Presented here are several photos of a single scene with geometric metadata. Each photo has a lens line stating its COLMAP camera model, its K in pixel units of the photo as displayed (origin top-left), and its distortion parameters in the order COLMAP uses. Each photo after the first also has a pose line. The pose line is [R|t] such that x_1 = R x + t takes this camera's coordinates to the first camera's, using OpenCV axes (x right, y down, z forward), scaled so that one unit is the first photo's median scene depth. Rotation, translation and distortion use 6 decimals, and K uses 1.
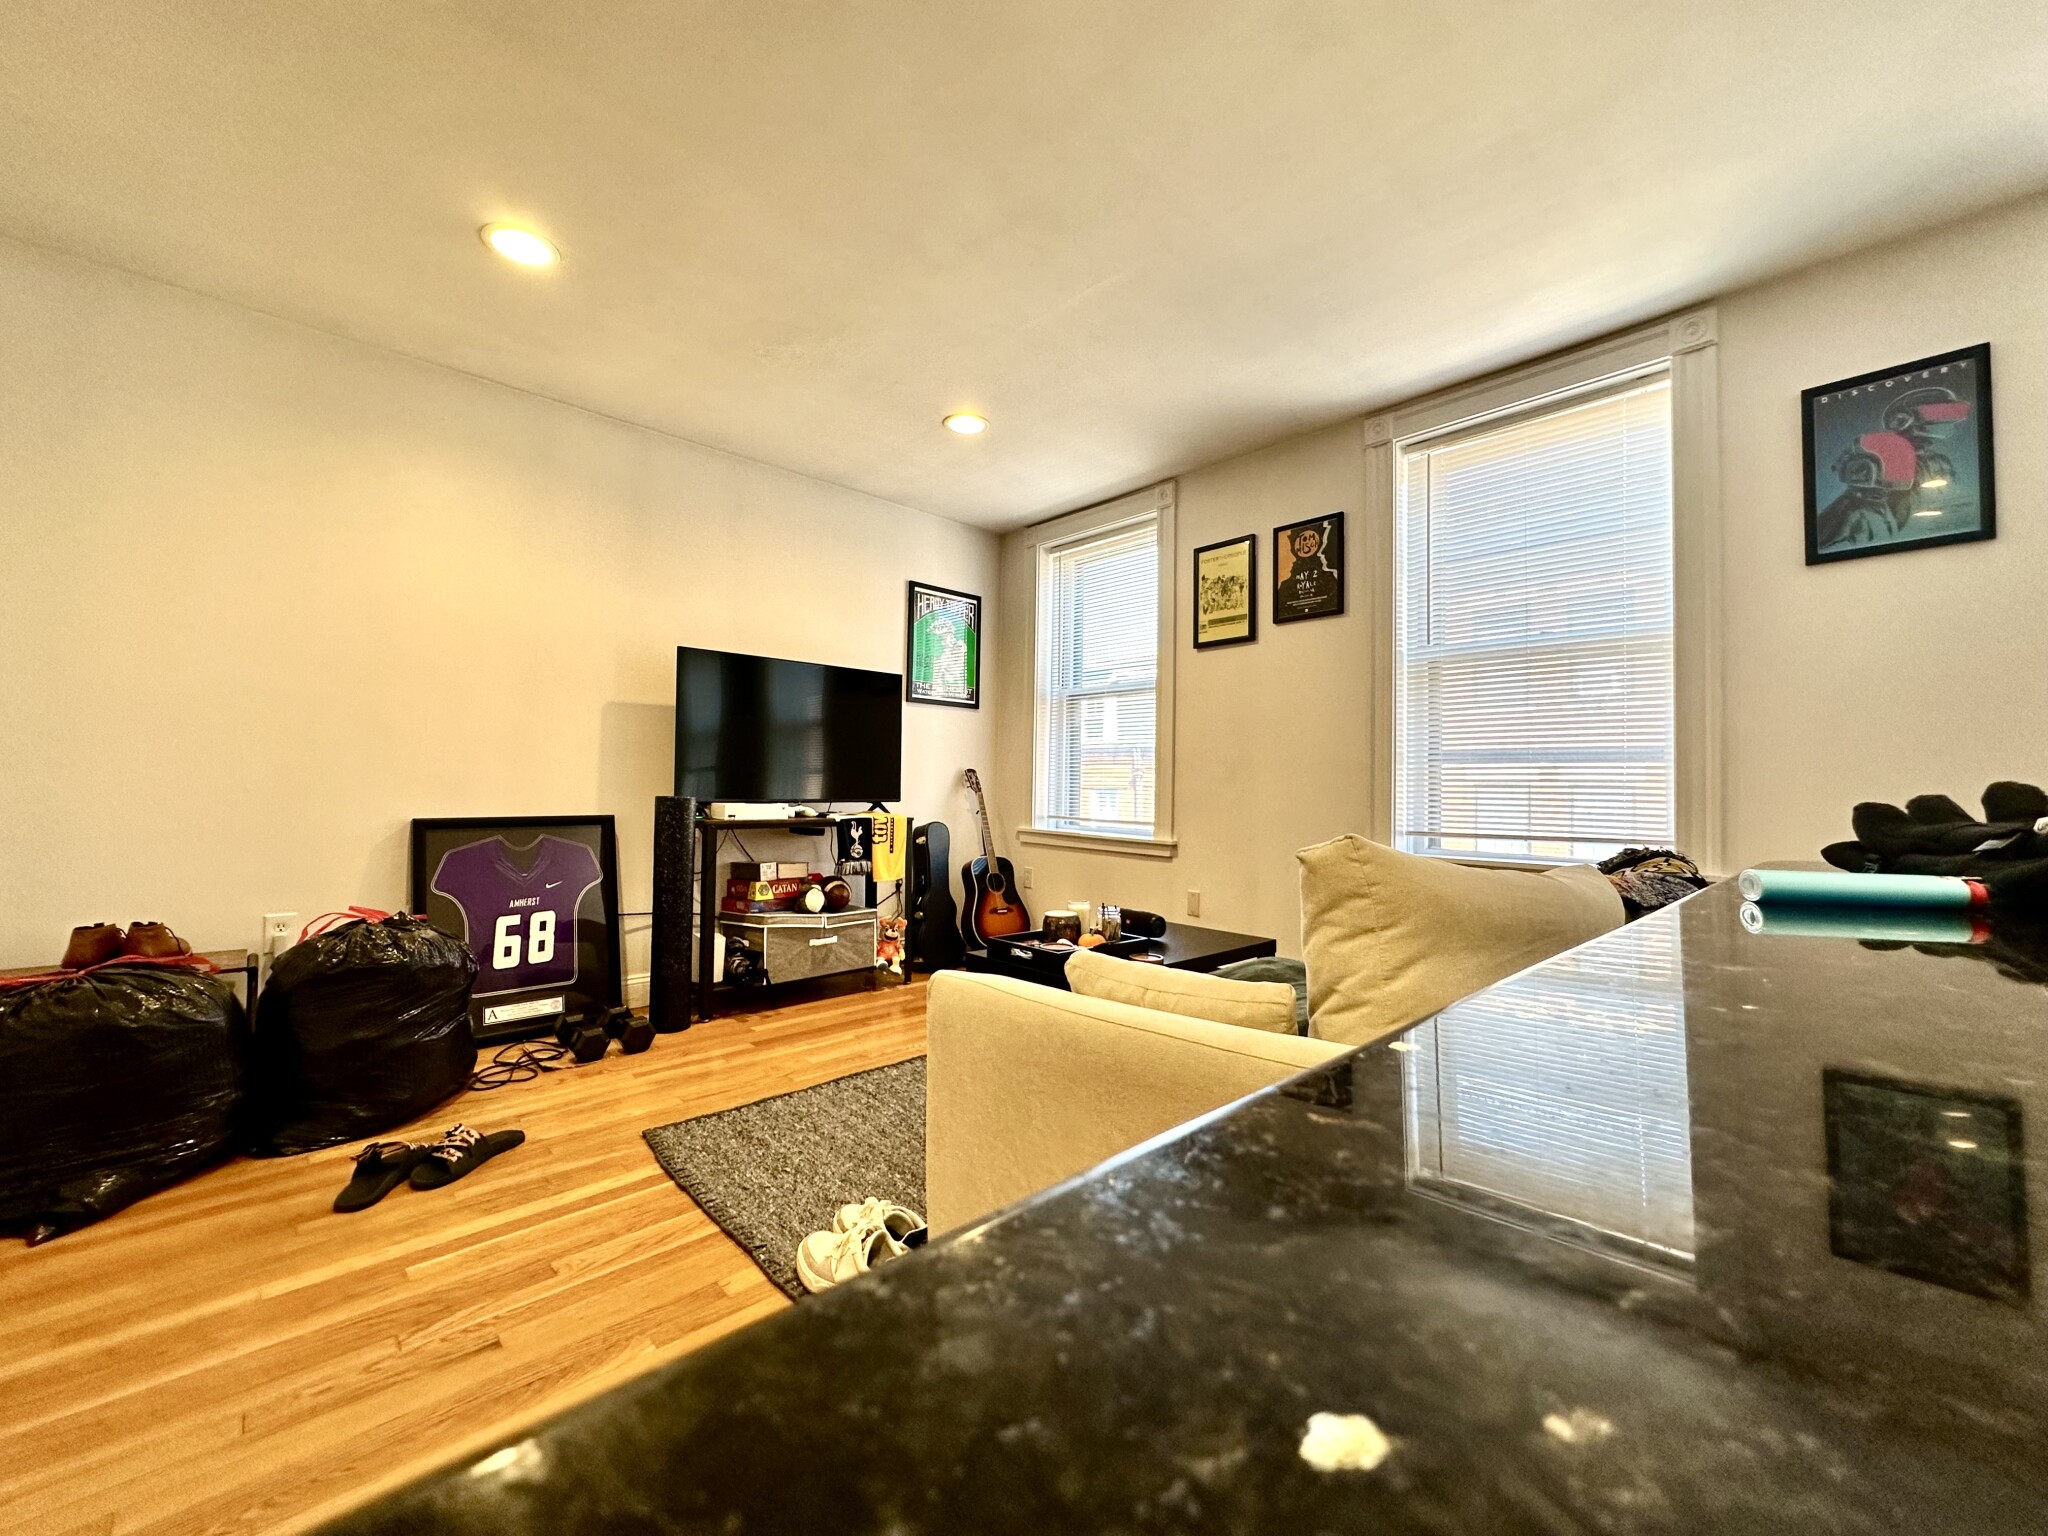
lens RADIAL K [[811.1, 0, 1022.8], [0, 811.1, 770.7], [0, 0, 1]] dist [-0.002944, 0.000841]
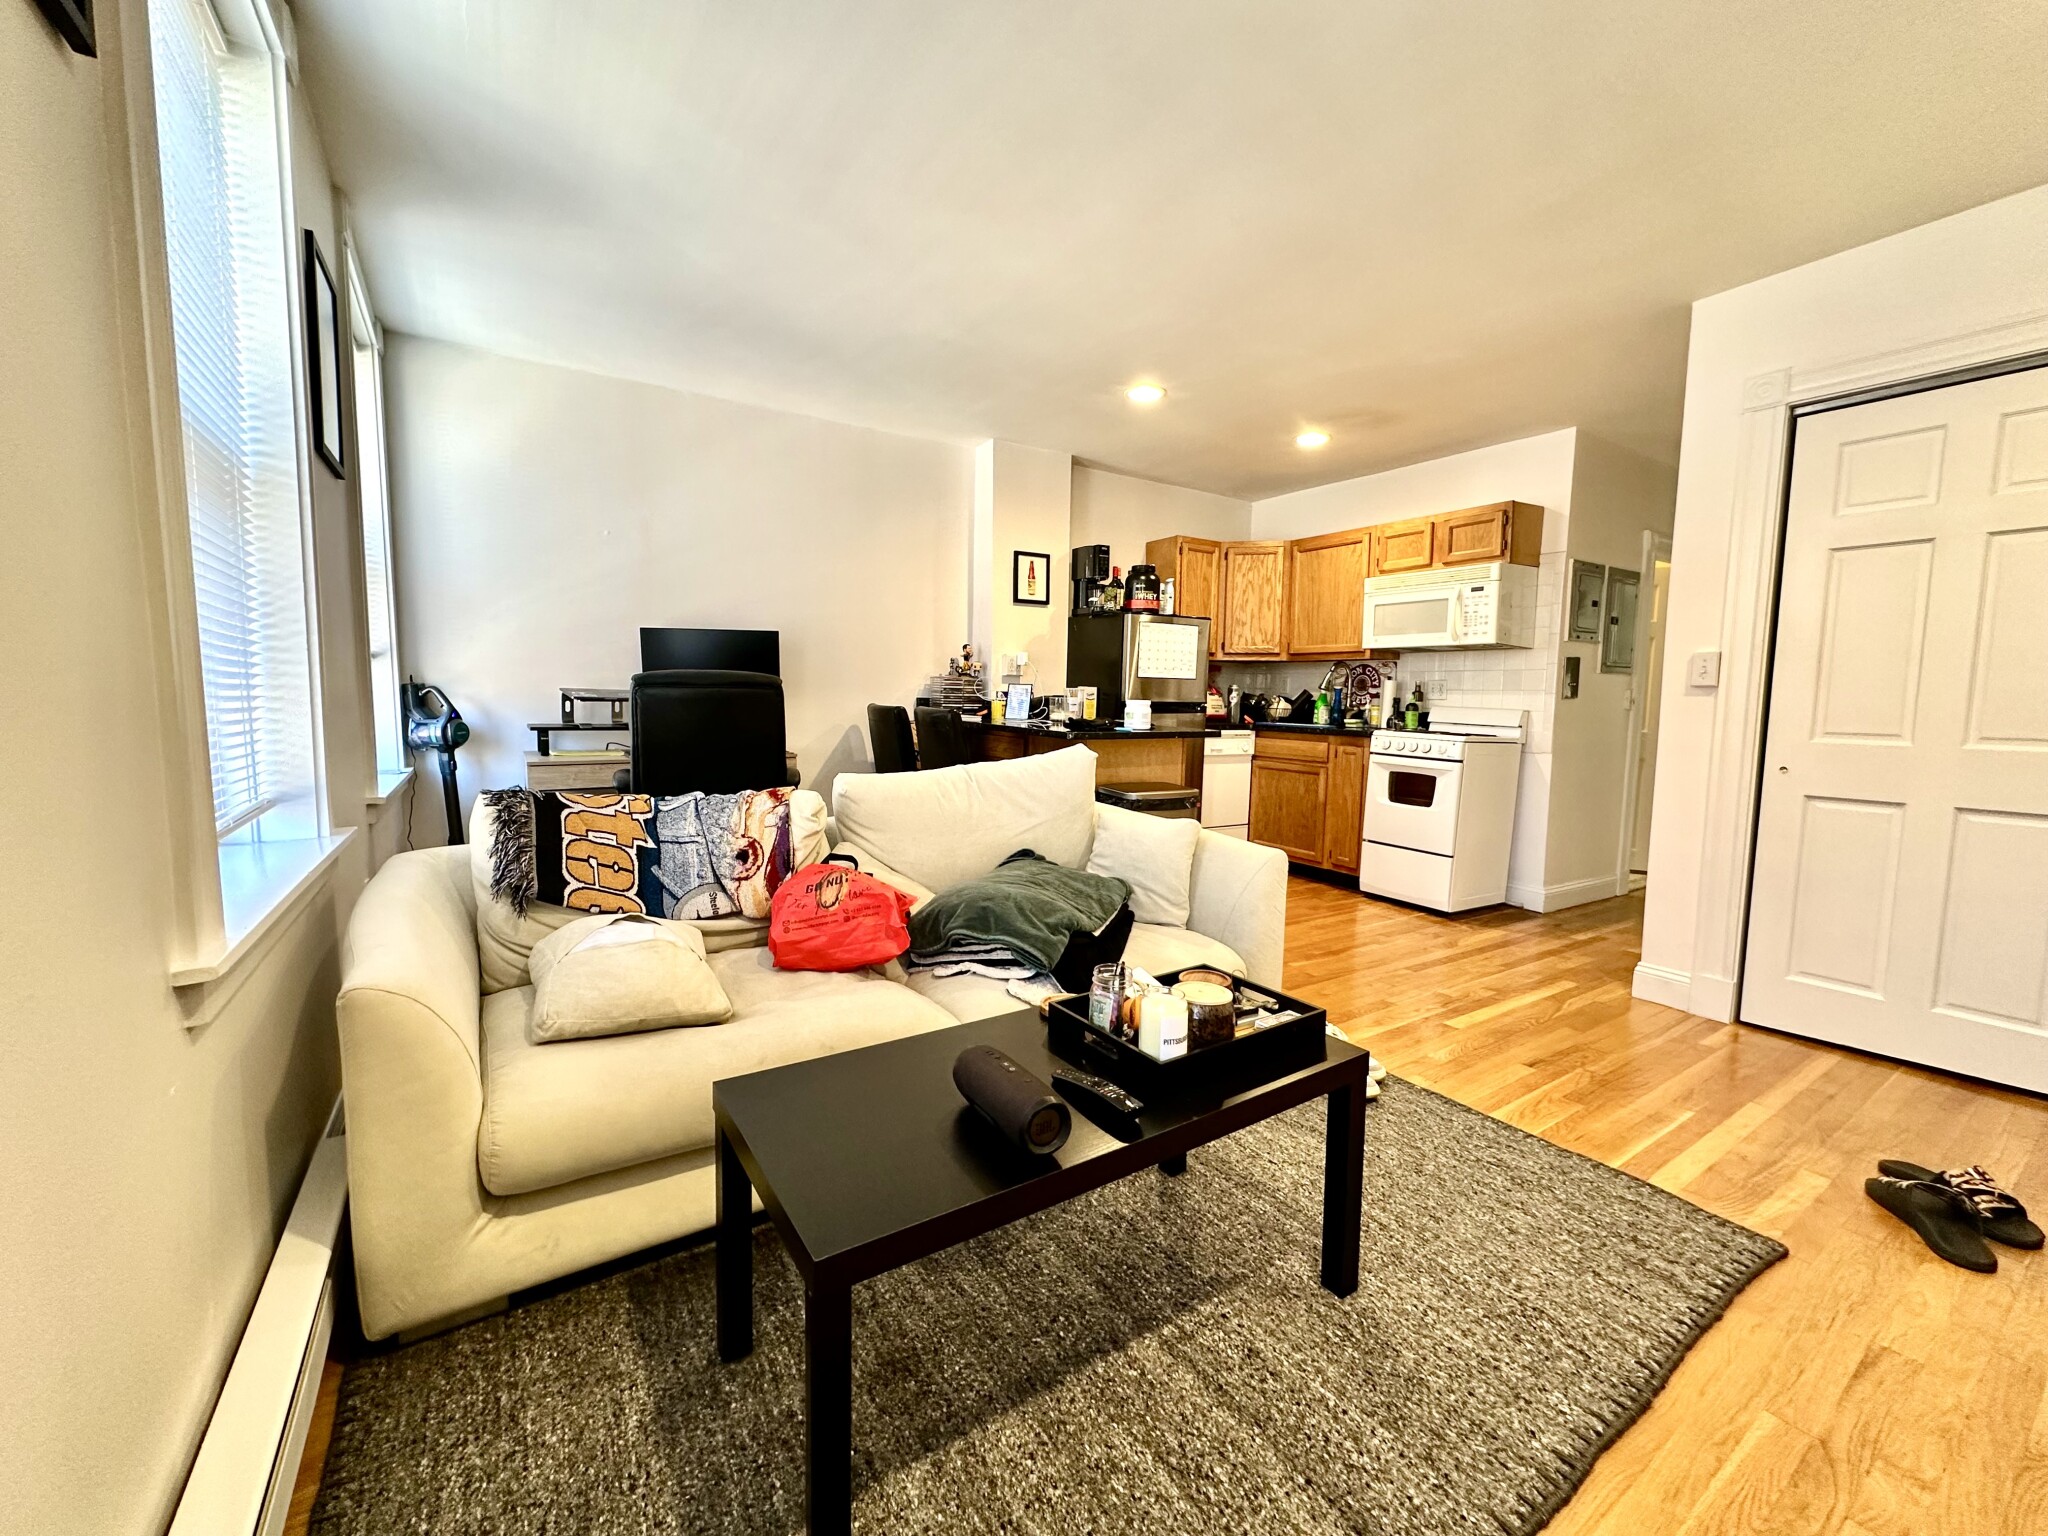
lens RADIAL K [[811.1, 0, 1019.4], [0, 811.1, 771.7], [0, 0, 1]] dist [-0.002944, 0.000841]
pose [[-0.984732, -0.046234, 0.167824, 0.083230], [-0.033863, 0.996545, 0.075841, -0.006491], [-0.170751, 0.069000, -0.982895, 1.489911]]
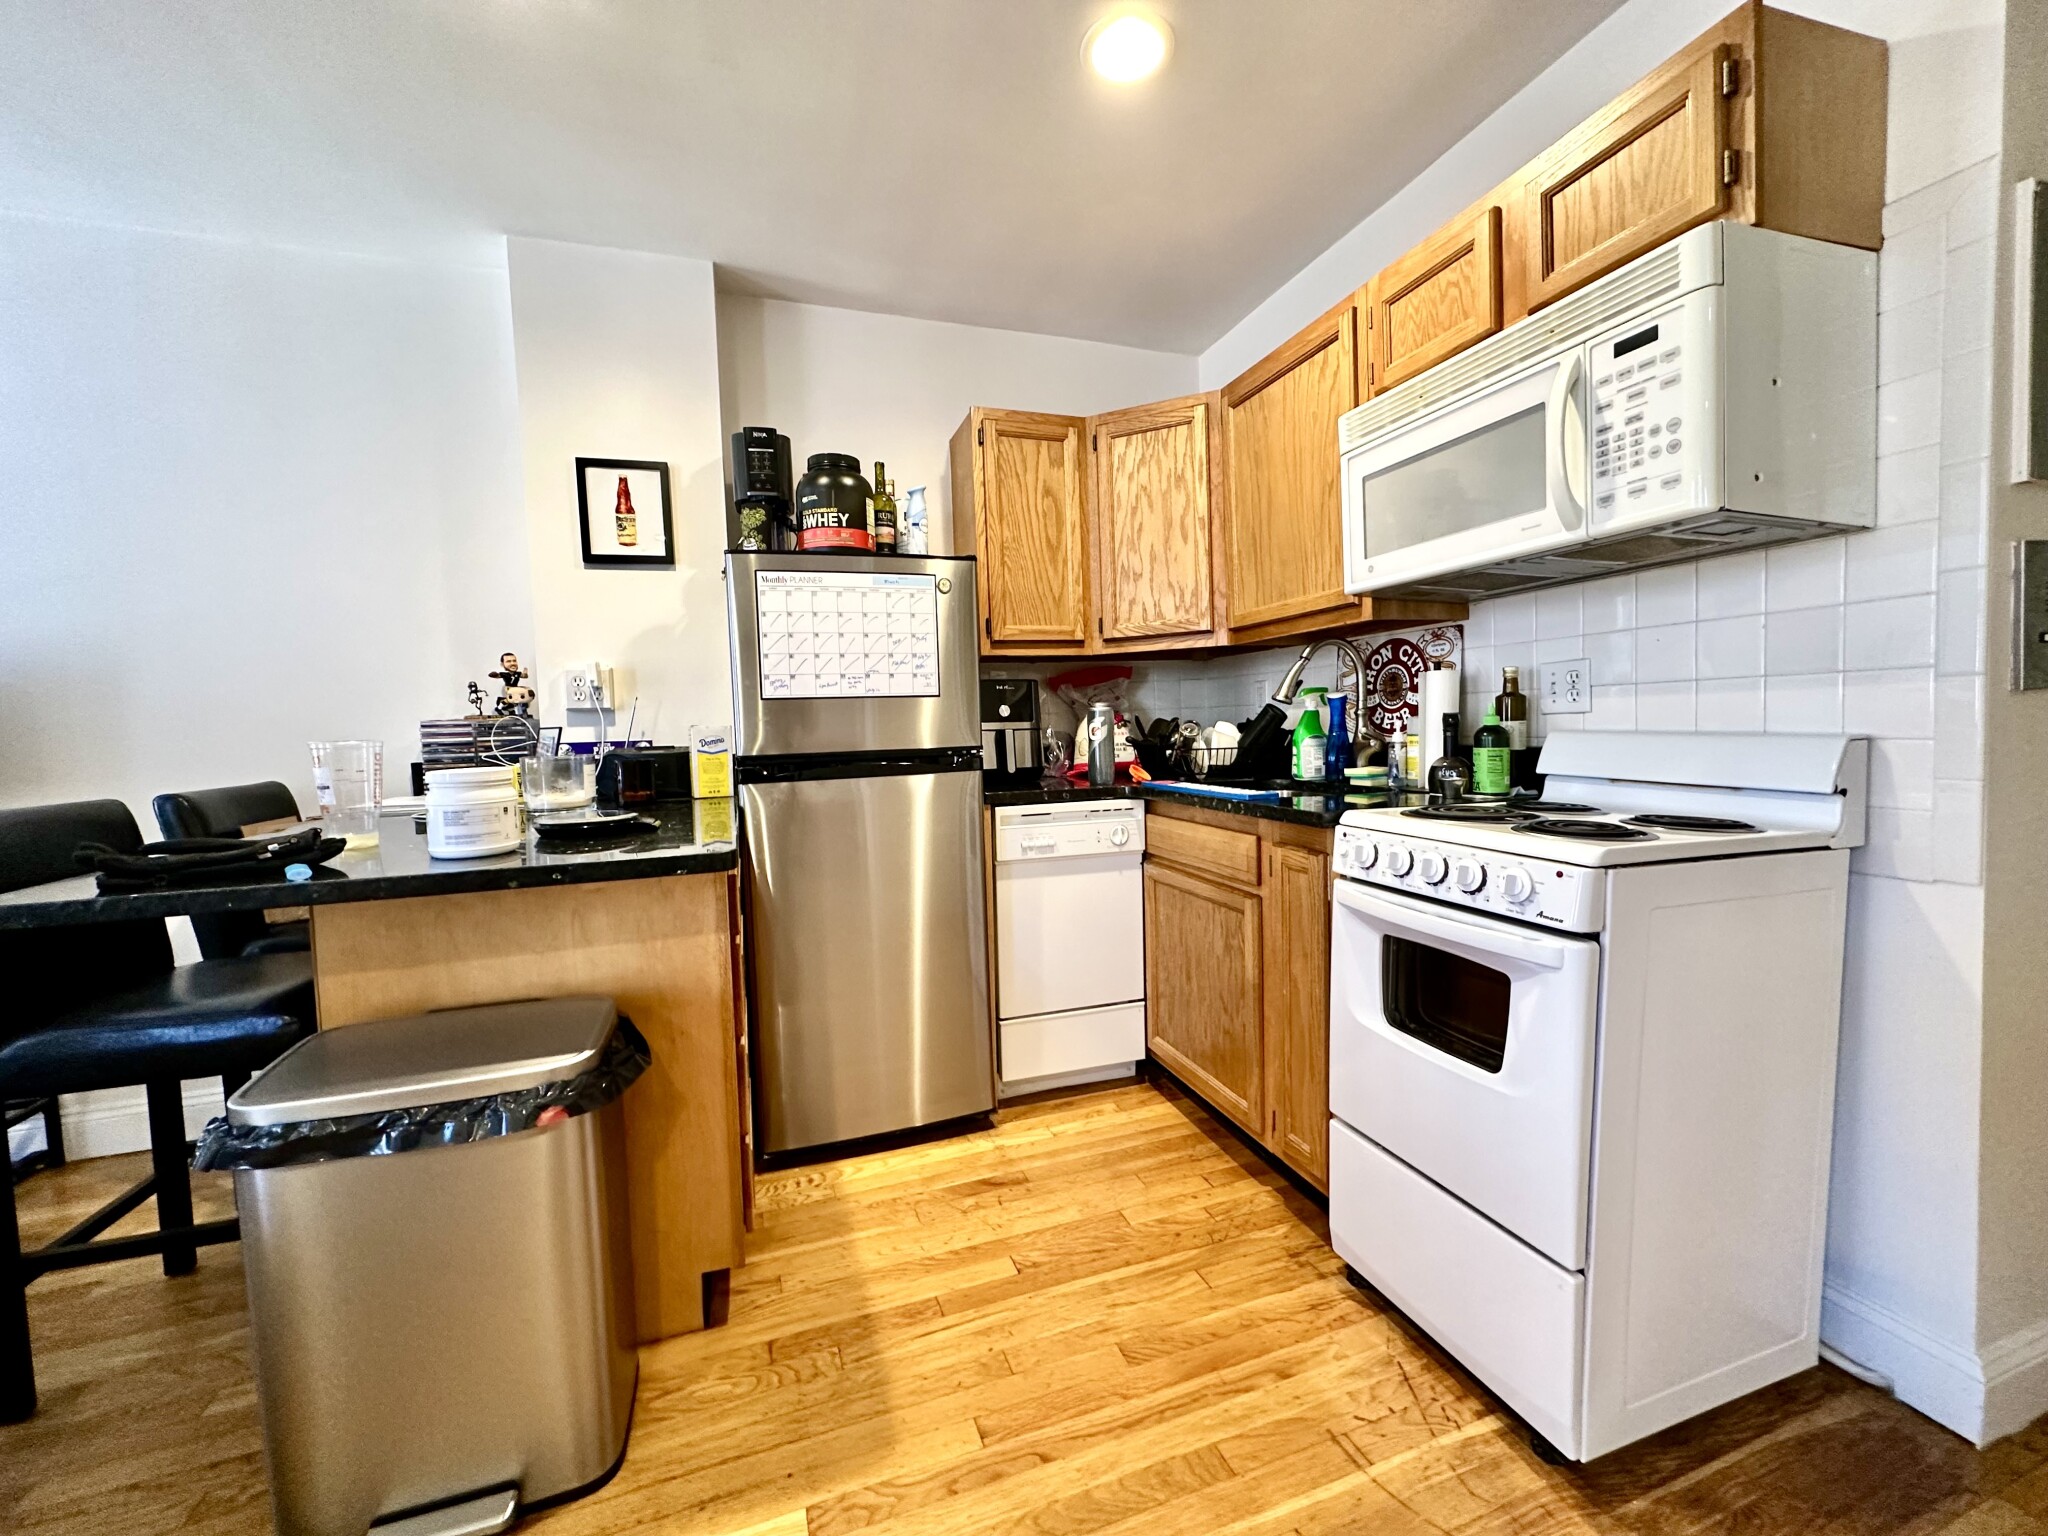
lens RADIAL K [[811.1, 0, 1018.7], [0, 811.1, 771.1], [0, 0, 1]] dist [-0.002944, 0.000841]
pose [[-0.916116, -0.005239, 0.400879, -0.368887], [0.011608, 0.999149, 0.039587, -0.044048], [-0.400745, 0.040920, -0.915275, 0.363152]]
